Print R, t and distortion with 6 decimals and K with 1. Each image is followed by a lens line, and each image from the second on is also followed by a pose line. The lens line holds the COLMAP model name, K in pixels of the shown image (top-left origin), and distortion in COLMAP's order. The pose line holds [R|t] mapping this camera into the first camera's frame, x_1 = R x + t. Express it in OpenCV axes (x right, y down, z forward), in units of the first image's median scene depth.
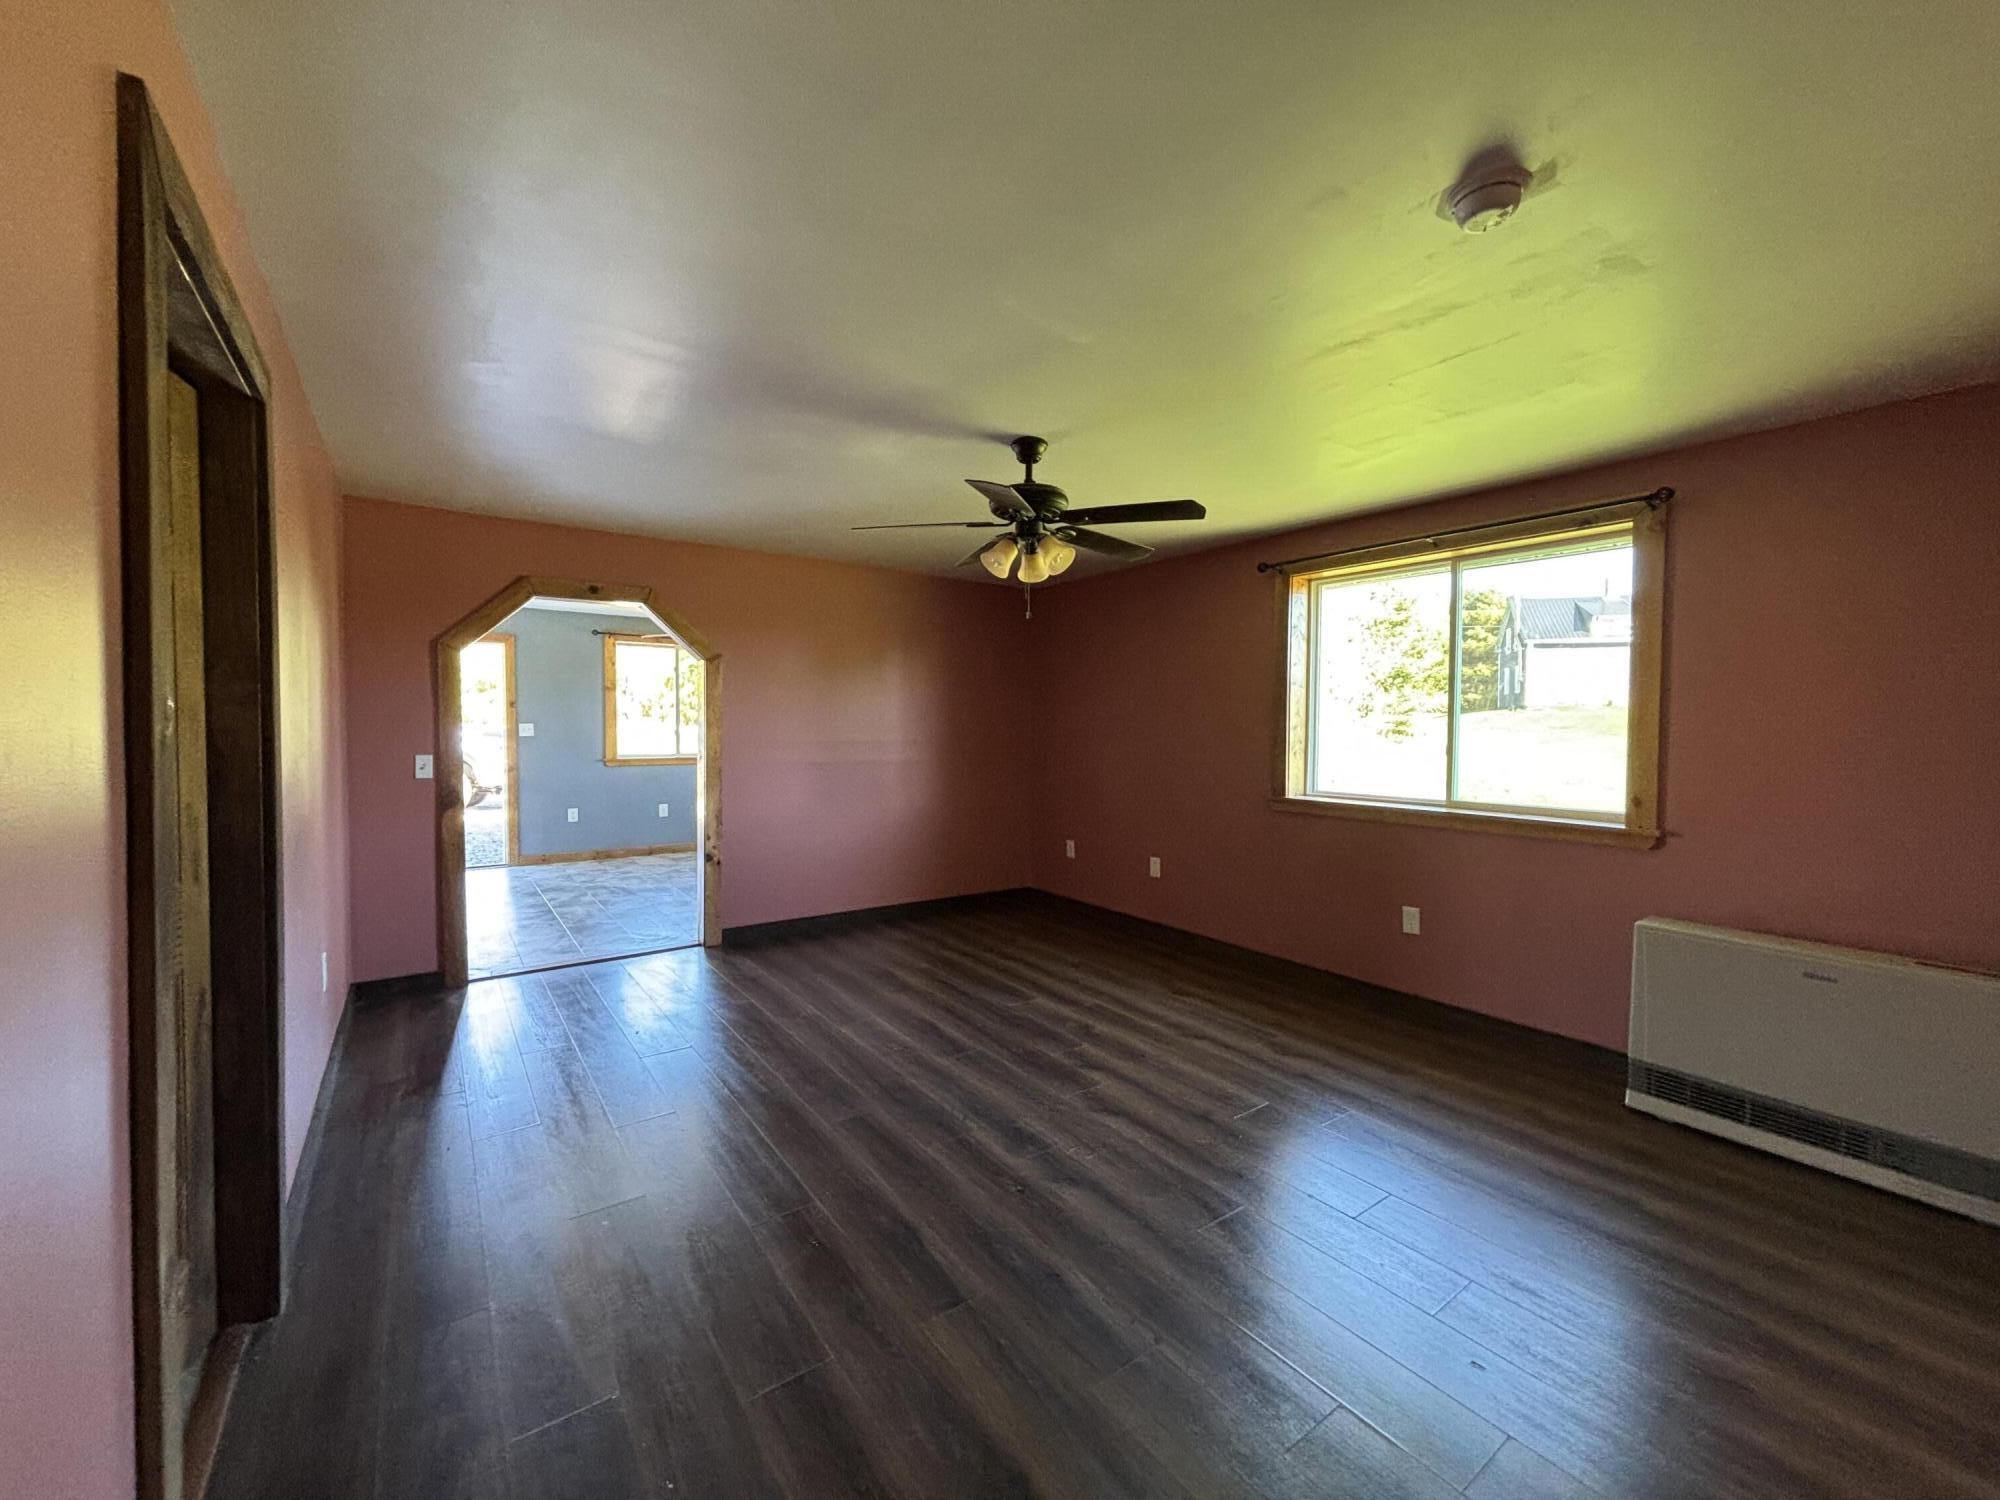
lens RADIAL K [[799.4, 0, 996.1], [0, 799.4, 741.5], [0, 0, 1]] dist [-0.003276, -0.000627]
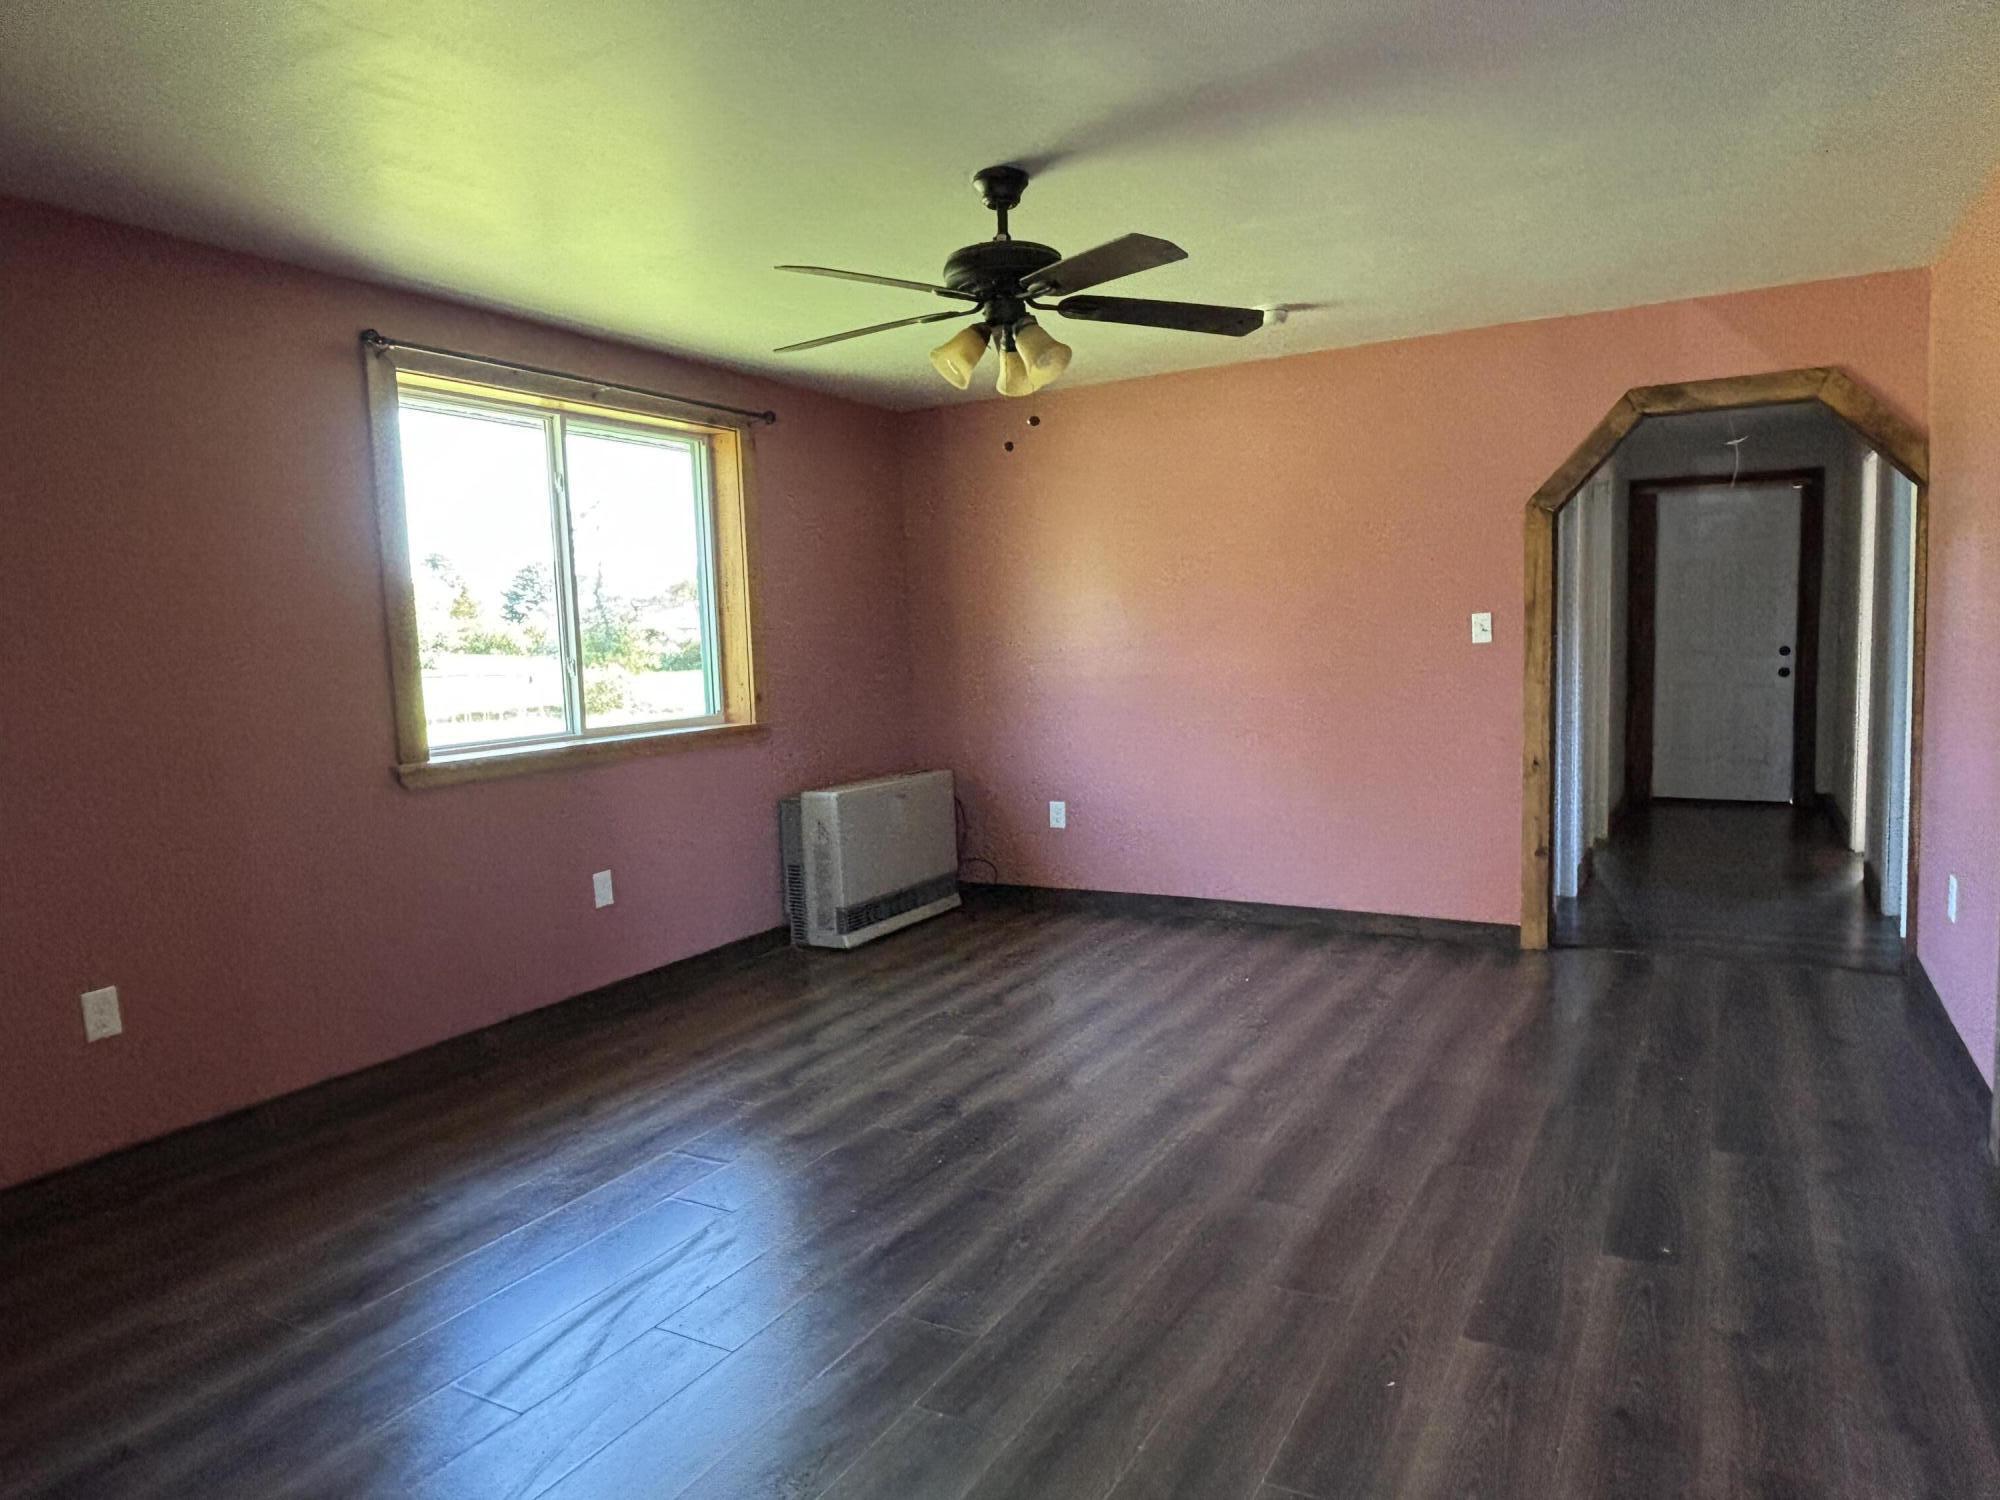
lens RADIAL K [[1269.1, 0, 1011.8], [0, 1269.1, 747.3], [0, 0, 1]] dist [0.025687, -0.033315]
pose [[-0.415741, -0.073803, 0.906483, -0.862391], [0.061980, 0.992086, 0.109198, -0.021060], [-0.907368, 0.101582, -0.407877, 1.342741]]
